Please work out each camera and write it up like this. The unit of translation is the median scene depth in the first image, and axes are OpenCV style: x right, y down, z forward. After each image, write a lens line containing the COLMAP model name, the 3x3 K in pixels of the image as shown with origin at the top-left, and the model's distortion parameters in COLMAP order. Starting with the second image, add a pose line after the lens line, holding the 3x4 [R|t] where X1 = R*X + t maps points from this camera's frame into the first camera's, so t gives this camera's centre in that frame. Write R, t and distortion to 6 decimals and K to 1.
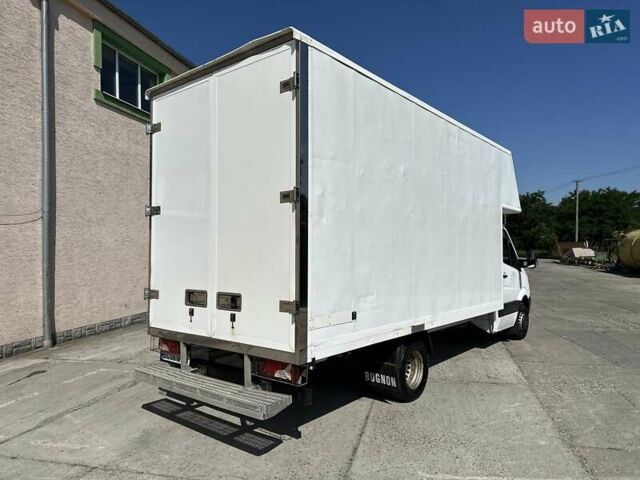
lens RADIAL K [[449.0, 0, 320.5], [0, 449.0, 242.1], [0, 0, 1]] dist [0.051853, -0.066179]
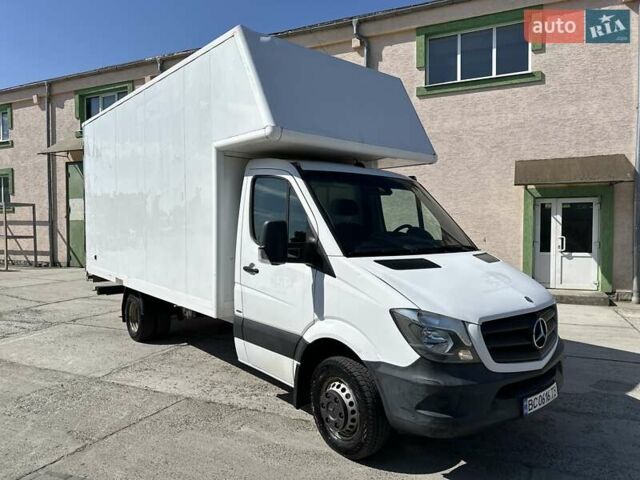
lens RADIAL K [[449.0, 0, 320.5], [0, 449.0, 242.1], [0, 0, 1]] dist [0.051853, -0.066179]
pose [[-0.174752, 0.041106, -0.983754, 1.378220], [0.016280, 0.999112, 0.038856, 0.036662], [0.984478, -0.009226, -0.175266, 1.780034]]
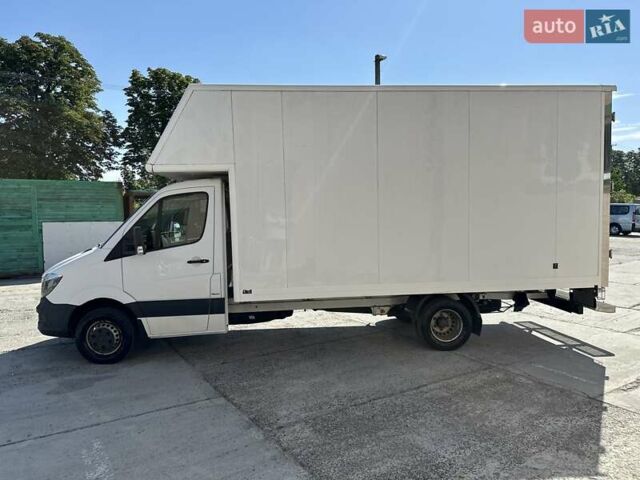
lens RADIAL K [[449.0, 0, 320.5], [0, 449.0, 242.1], [0, 0, 1]] dist [0.051853, -0.066179]
pose [[-0.709664, -0.033084, 0.703763, -0.664202], [0.001167, 0.998840, 0.048133, 0.021501], [-0.704540, 0.034980, -0.708802, 2.325289]]
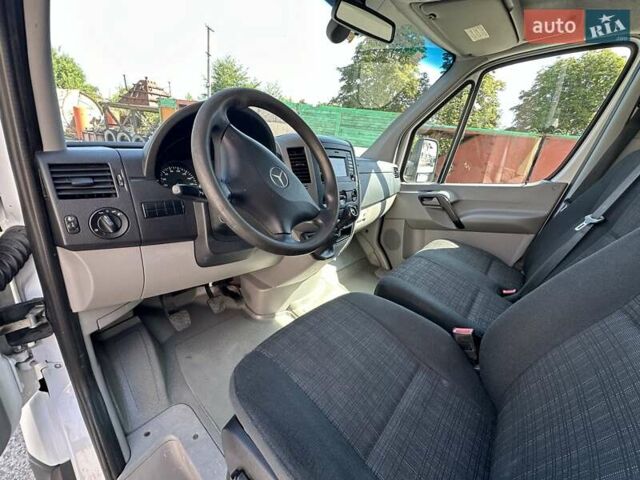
lens RADIAL K [[255.5, 0, 319.7], [0, 255.5, 239.6], [0, 0, 1]] dist [-0.004649, 0.000259]
pose [[-0.013300, -0.347595, 0.937550, 0.338968], [-0.132829, 0.929937, 0.342889, 0.057826], [-0.991050, -0.119974, -0.058539, 1.760761]]
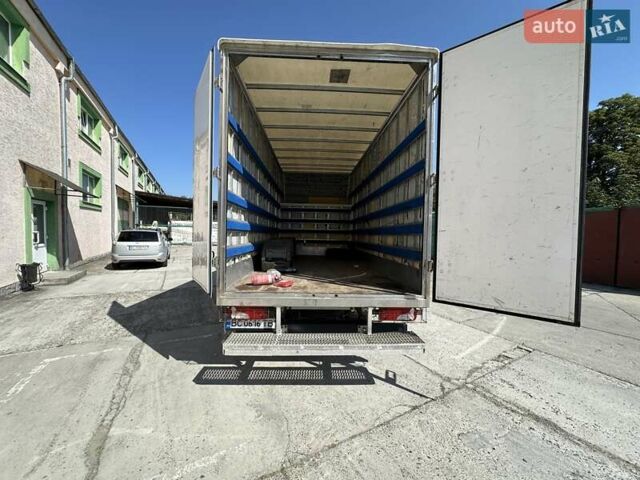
lens RADIAL K [[255.5, 0, 319.7], [0, 255.5, 239.6], [0, 0, 1]] dist [-0.004649, 0.000259]
pose [[0.747886, 0.000420, 0.663828, -0.550958], [-0.038575, 0.998338, 0.042827, 0.034770], [-0.662706, -0.057637, 0.746658, 0.452765]]
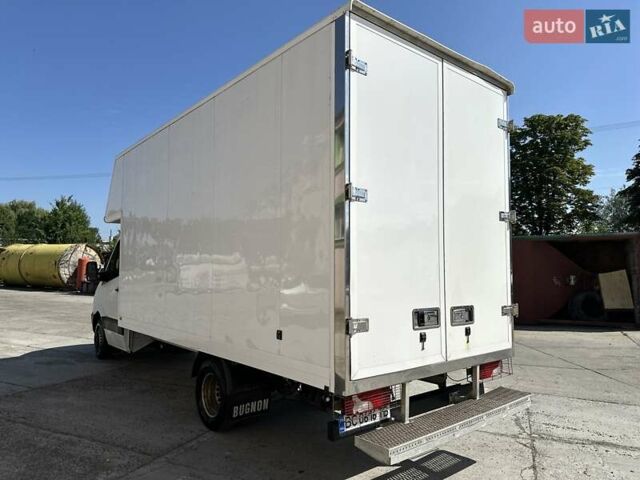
lens RADIAL K [[449.0, 0, 320.5], [0, 449.0, 242.1], [0, 0, 1]] dist [0.051853, -0.066179]
pose [[0.185397, 0.062151, 0.980696, -0.946172], [-0.030549, 0.997880, -0.057465, 0.034821], [-0.982189, -0.019306, 0.186902, 0.888819]]
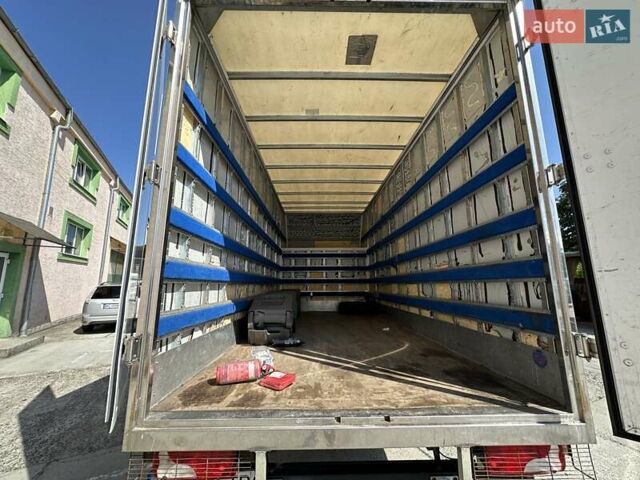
lens RADIAL K [[255.5, 0, 319.7], [0, 255.5, 239.6], [0, 0, 1]] dist [-0.004649, 0.000259]
pose [[0.762205, 0.109030, 0.638088, -0.397095], [-0.014204, 0.988294, -0.151902, 0.041388], [-0.647180, 0.106717, 0.754830, 0.657513]]
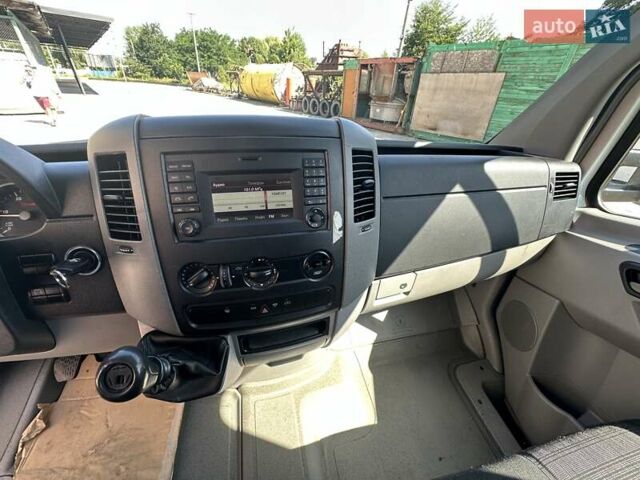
lens RADIAL K [[255.5, 0, 319.7], [0, 255.5, 239.6], [0, 0, 1]] dist [-0.004649, 0.000259]
pose [[0.595552, -0.390970, 0.701756, 0.504051], [-0.058915, 0.849962, 0.523539, 0.040234], [-0.801154, -0.353139, 0.483162, 1.681016]]
